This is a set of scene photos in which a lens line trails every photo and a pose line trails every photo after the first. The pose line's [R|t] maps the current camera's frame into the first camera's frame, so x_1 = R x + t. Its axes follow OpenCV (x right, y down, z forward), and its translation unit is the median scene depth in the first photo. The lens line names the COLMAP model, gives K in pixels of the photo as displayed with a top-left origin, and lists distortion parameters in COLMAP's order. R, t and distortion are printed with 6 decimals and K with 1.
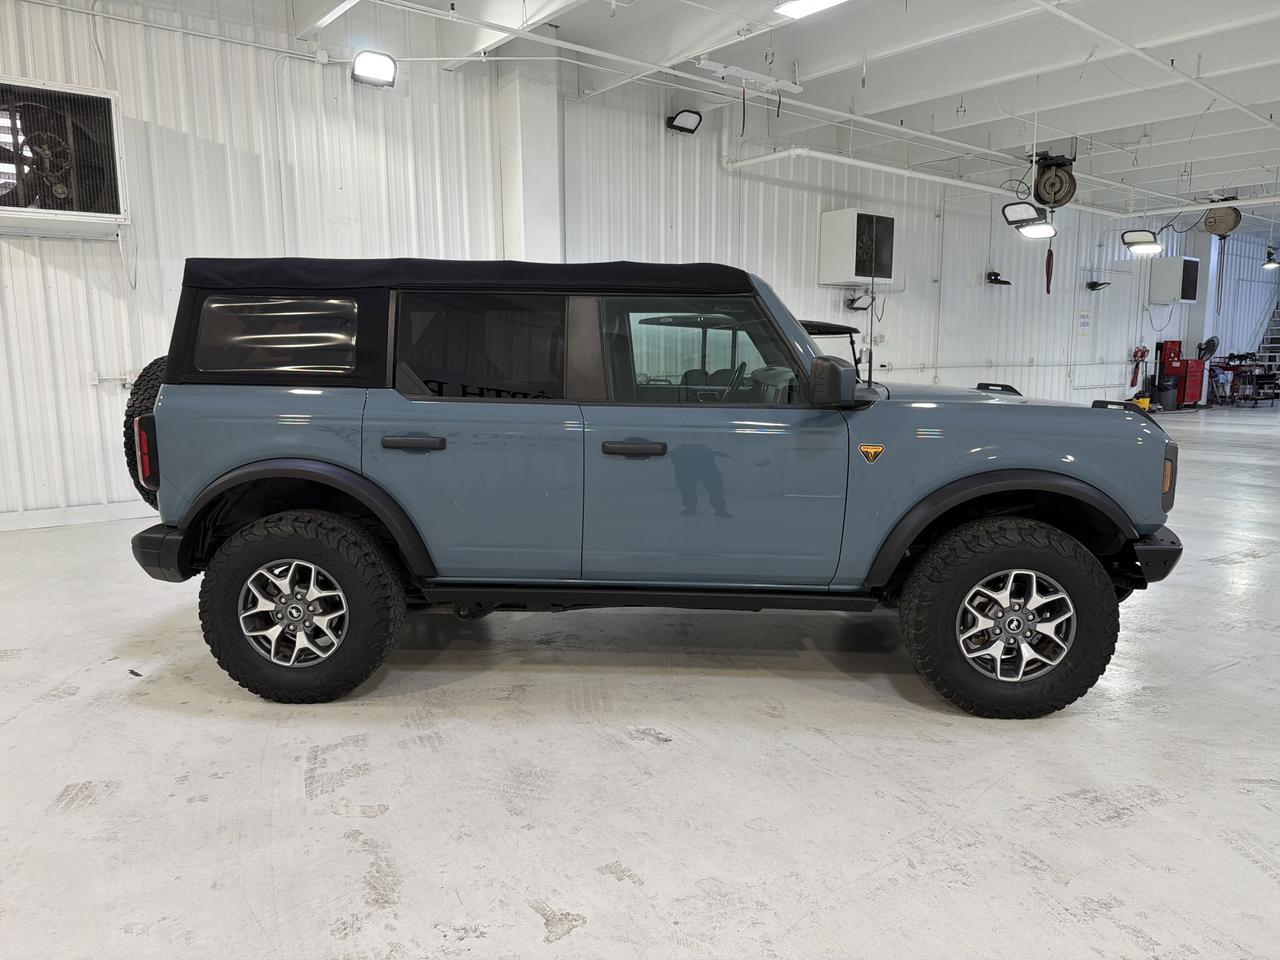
lens RADIAL K [[924.4, 0, 640.0], [0, 924.4, 480.0], [0, 0, 1]] dist [0.051747, -0.072423]
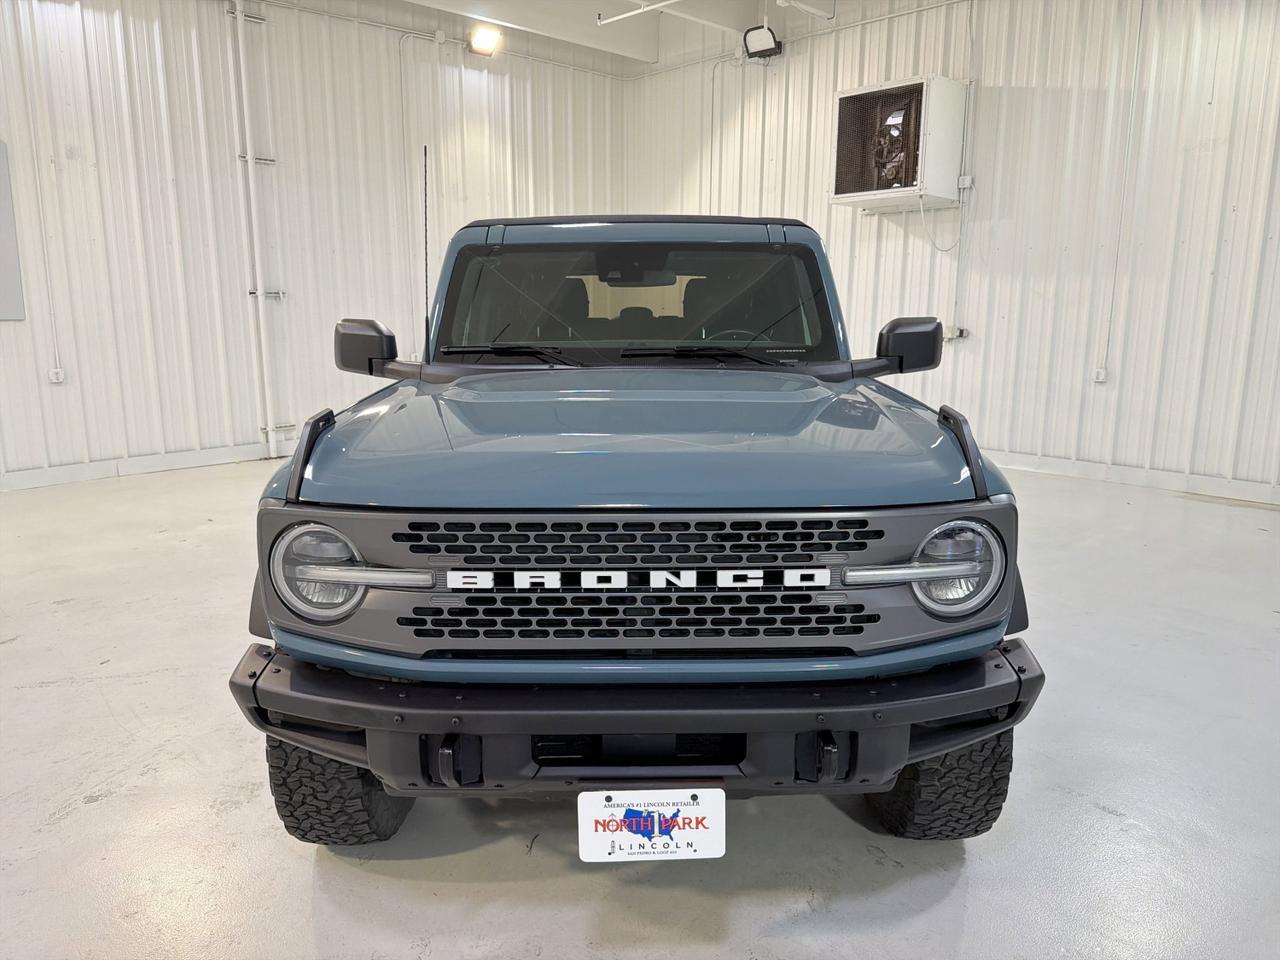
lens RADIAL K [[913.7, 0, 600.0], [0, 913.7, 445.5], [0, 0, 1]] dist [0.006131, 0.001951]
pose [[0.072943, 0.159189, -0.984550, 1.039452], [-0.142757, 0.978681, 0.147664, -0.167705], [0.987066, 0.129781, 0.094113, 1.067178]]
